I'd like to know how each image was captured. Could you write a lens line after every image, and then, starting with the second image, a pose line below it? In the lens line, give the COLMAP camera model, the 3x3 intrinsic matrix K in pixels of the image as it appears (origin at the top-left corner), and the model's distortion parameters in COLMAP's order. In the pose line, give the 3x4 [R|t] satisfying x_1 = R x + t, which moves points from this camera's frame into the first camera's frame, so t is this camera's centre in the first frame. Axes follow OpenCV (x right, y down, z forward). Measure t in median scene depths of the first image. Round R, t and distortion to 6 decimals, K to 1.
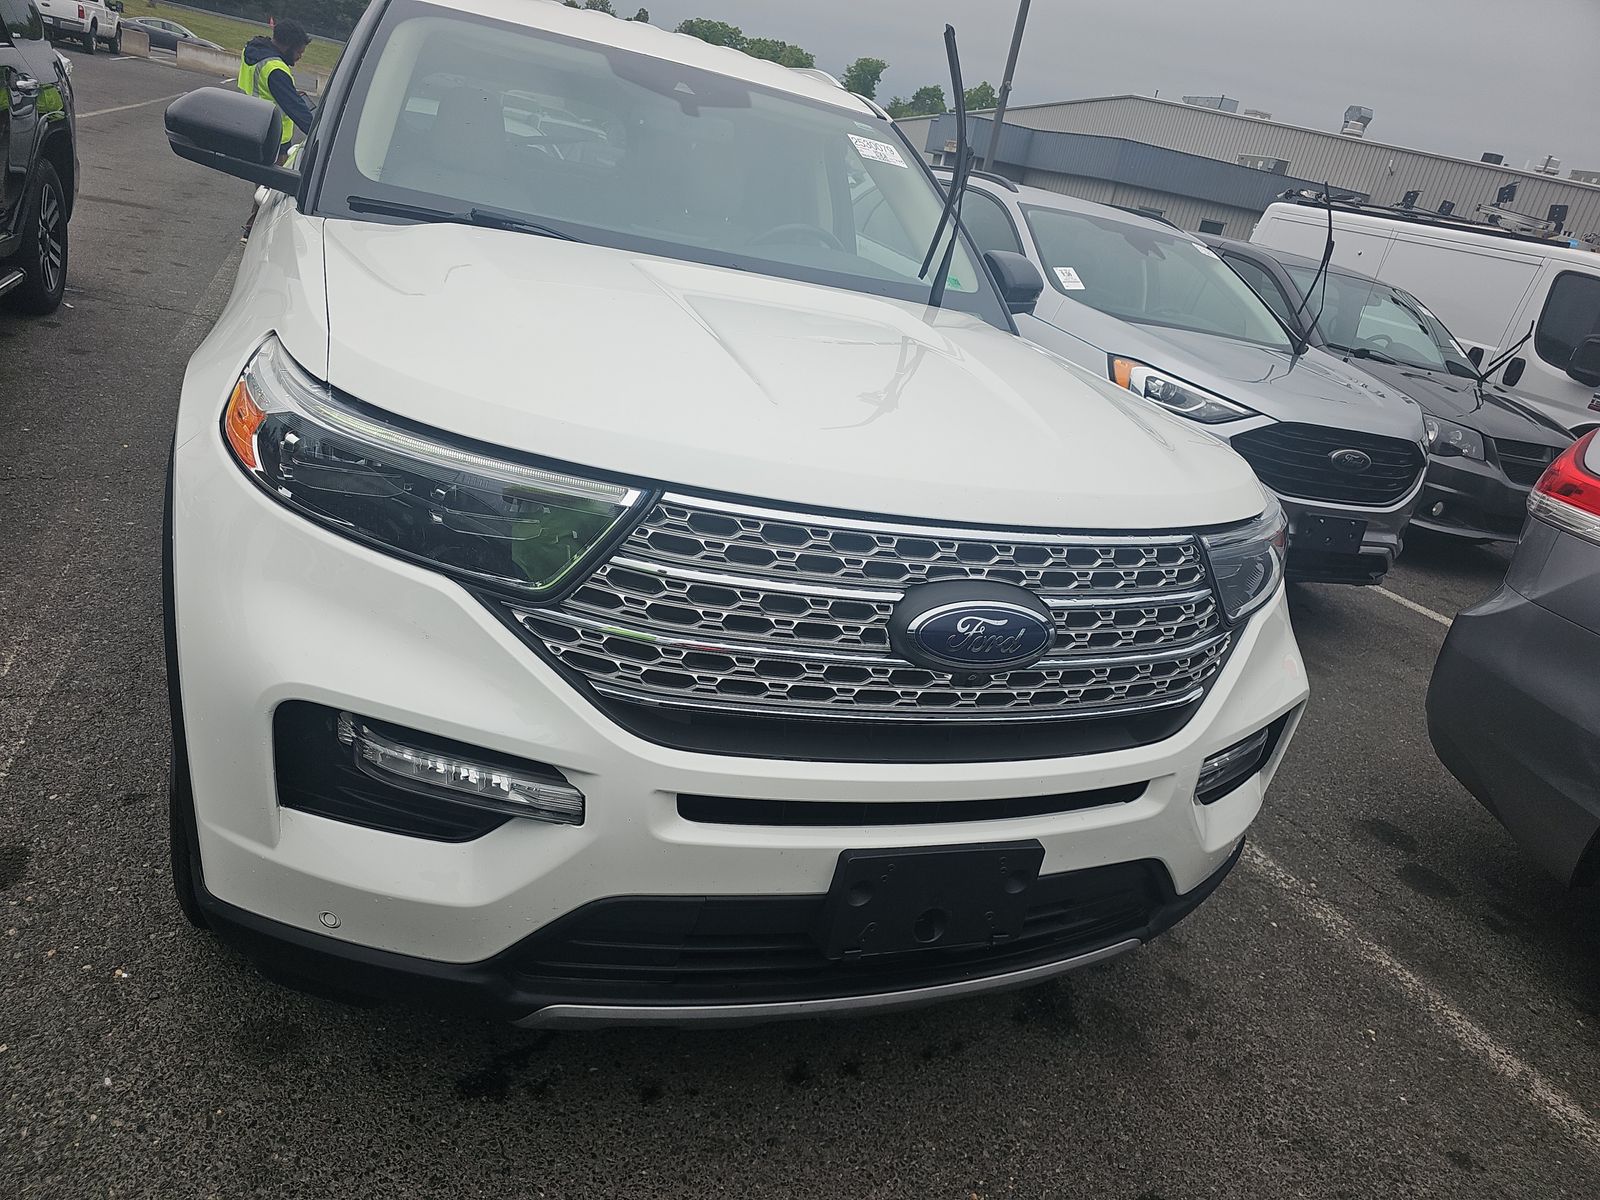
lens RADIAL K [[1061.2, 0, 798.2], [0, 1061.2, 599.0], [0, 0, 1]] dist [0.028710, -0.028065]
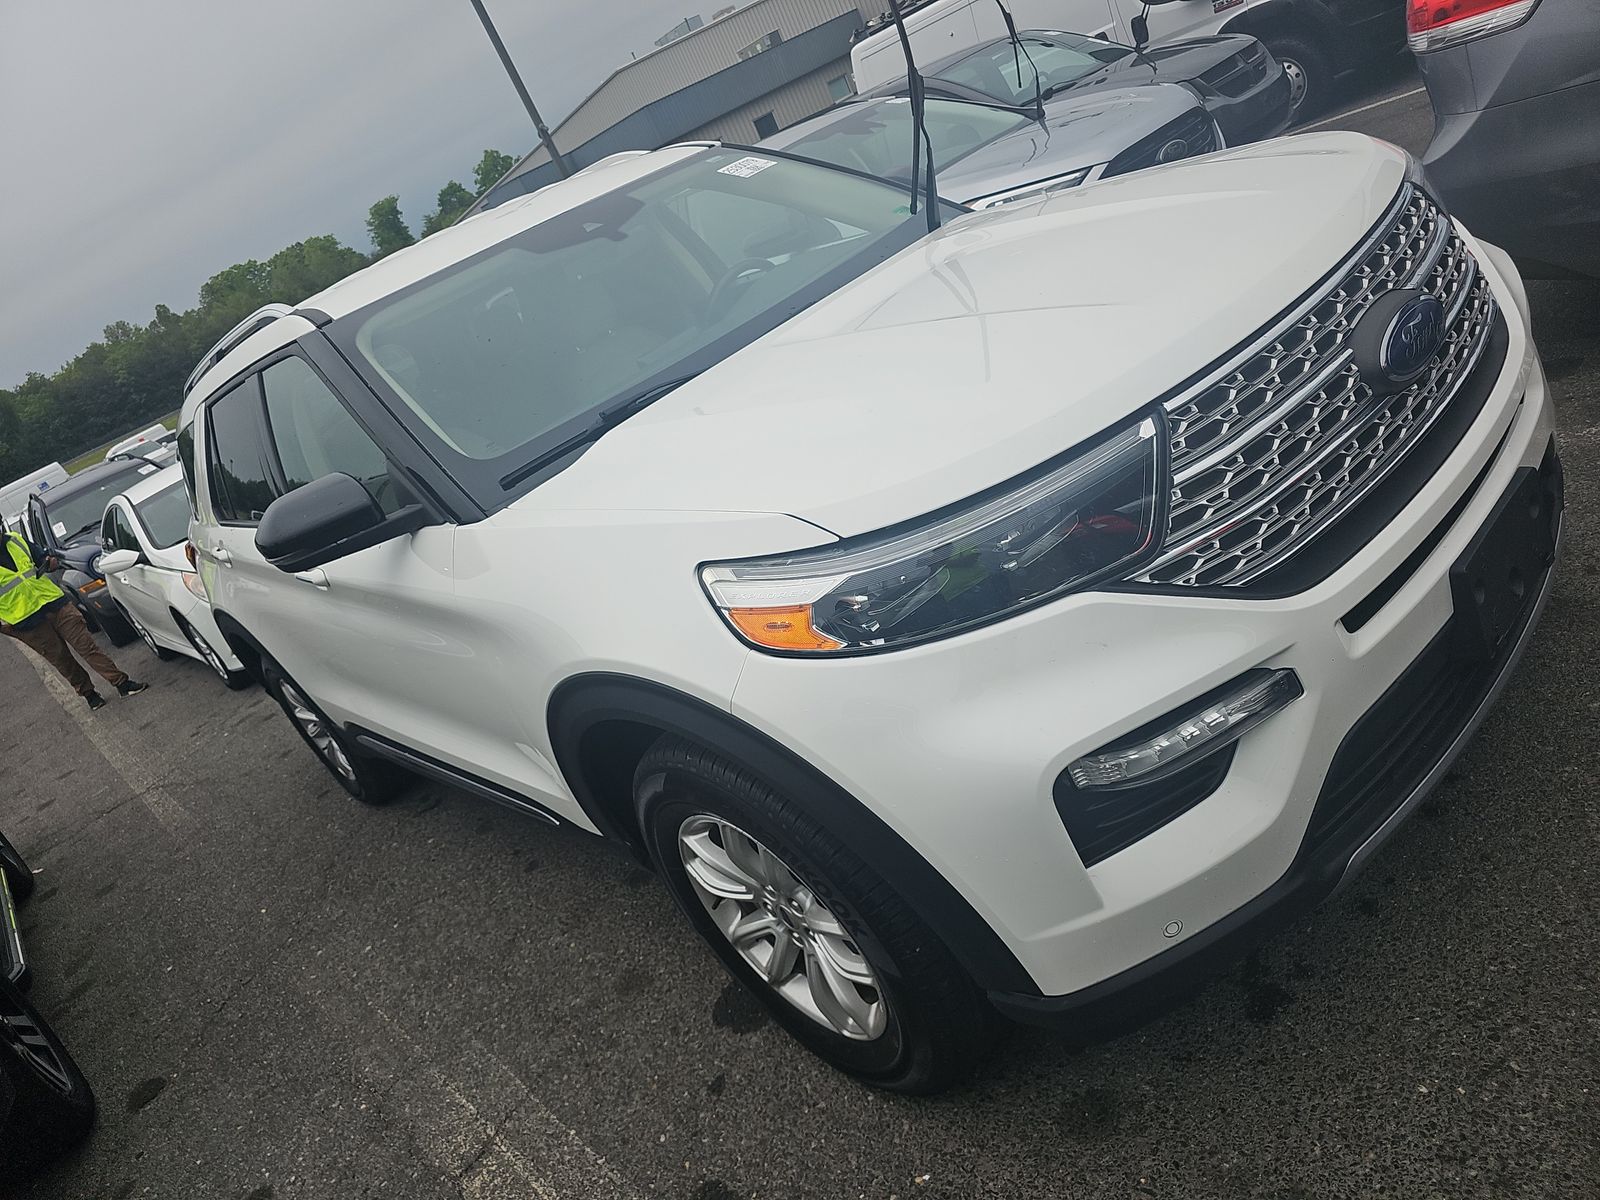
lens RADIAL K [[1061.2, 0, 772.4], [0, 1061.2, 597.1], [0, 0, 1]] dist [0.028710, -0.028065]
pose [[0.751047, -0.650056, 0.115567, -0.559737], [0.652977, 0.757215, 0.015715, -0.190345], [-0.097724, 0.063660, 0.993175, -0.017598]]
